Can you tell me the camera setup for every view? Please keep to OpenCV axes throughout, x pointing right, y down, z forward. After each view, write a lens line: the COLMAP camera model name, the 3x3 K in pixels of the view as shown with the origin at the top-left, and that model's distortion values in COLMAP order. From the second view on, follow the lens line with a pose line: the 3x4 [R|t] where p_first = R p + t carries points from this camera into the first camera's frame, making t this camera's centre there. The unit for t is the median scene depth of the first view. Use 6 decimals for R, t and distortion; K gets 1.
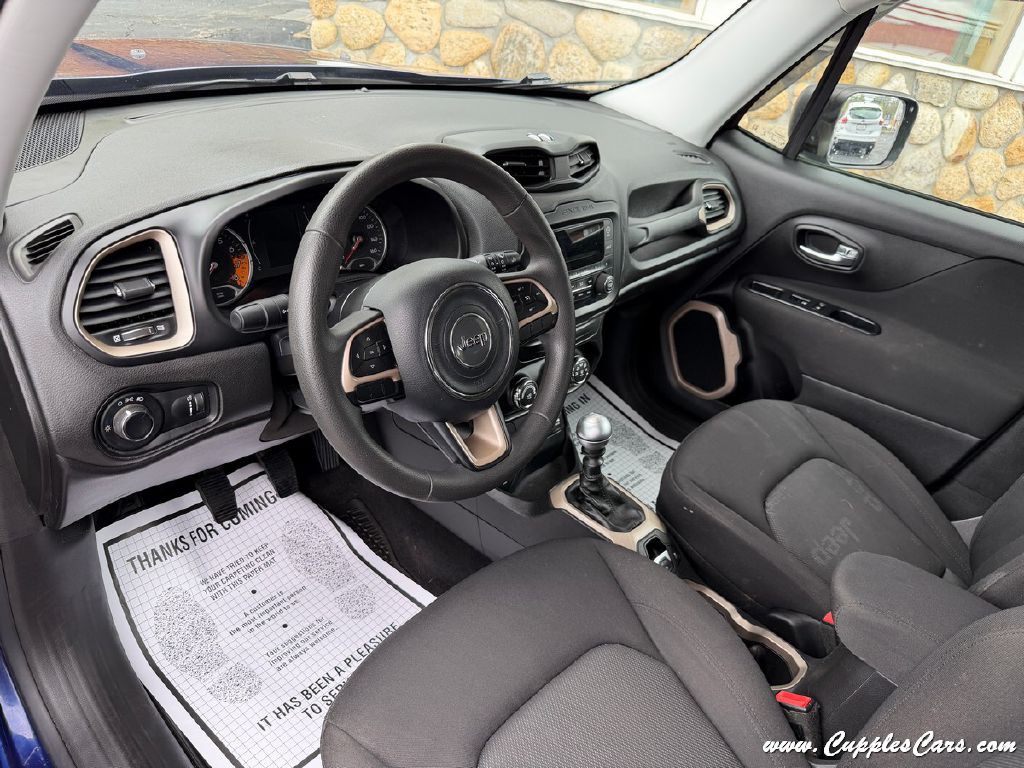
lens RADIAL K [[796.2, 0, 512.0], [0, 796.2, 384.0], [0, 0, 1]] dist [0.103996, -0.185070]
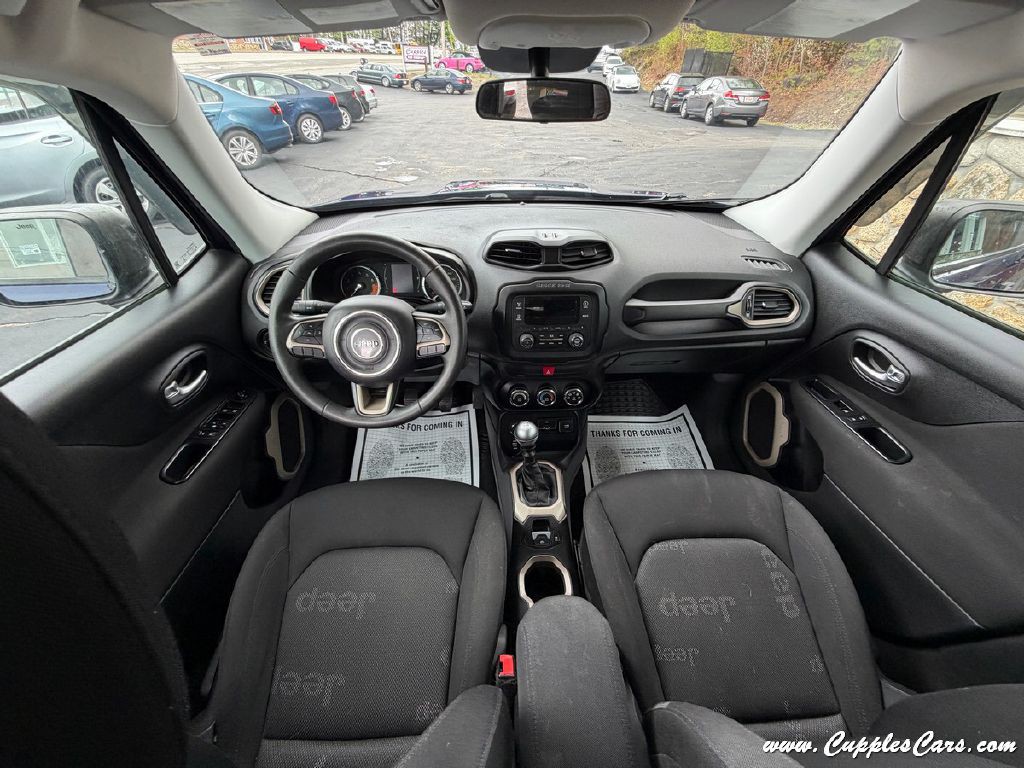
lens RADIAL K [[447.4, 0, 513.8], [0, 447.4, 402.0], [0, 0, 1]] dist [0.001983, -0.000769]
pose [[0.692361, 0.292961, -0.659401, 0.451566], [-0.267034, 0.953014, 0.143026, -0.081400], [0.670320, 0.077057, 0.738060, 0.272943]]
